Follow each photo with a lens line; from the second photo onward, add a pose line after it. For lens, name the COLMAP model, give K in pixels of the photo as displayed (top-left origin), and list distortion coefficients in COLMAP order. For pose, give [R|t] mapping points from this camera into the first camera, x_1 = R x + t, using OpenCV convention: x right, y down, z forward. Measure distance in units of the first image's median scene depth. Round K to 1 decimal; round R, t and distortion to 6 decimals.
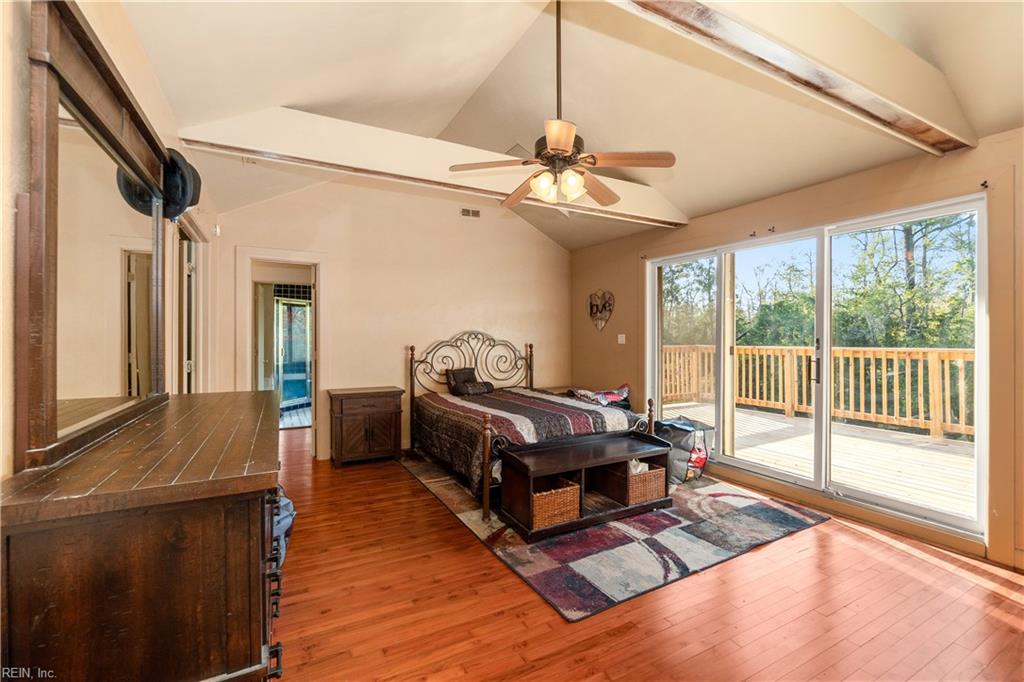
lens RADIAL K [[439.7, 0, 511.2], [0, 439.7, 338.8], [0, 0, 1]] dist [-0.007583, 0.001591]
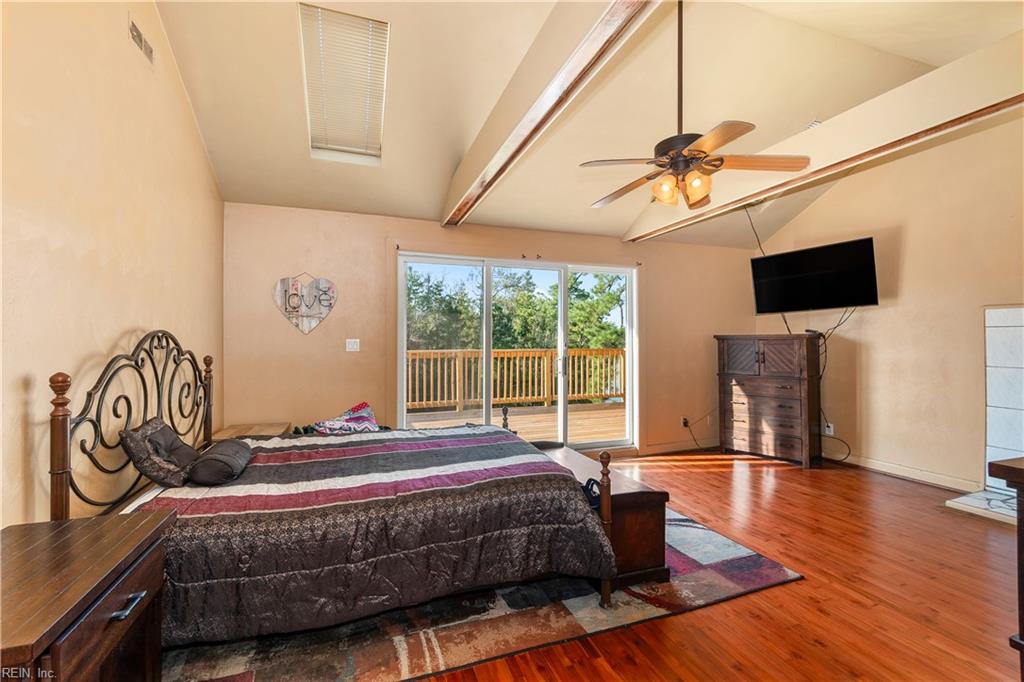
lens RADIAL K [[439.7, 0, 513.2], [0, 439.7, 339.9], [0, 0, 1]] dist [-0.007583, 0.001591]
pose [[0.153154, 0.004324, 0.988193, -0.577086], [0.006074, 0.999967, -0.005317, -0.003490], [-0.988184, 0.006816, 0.153123, 0.779458]]
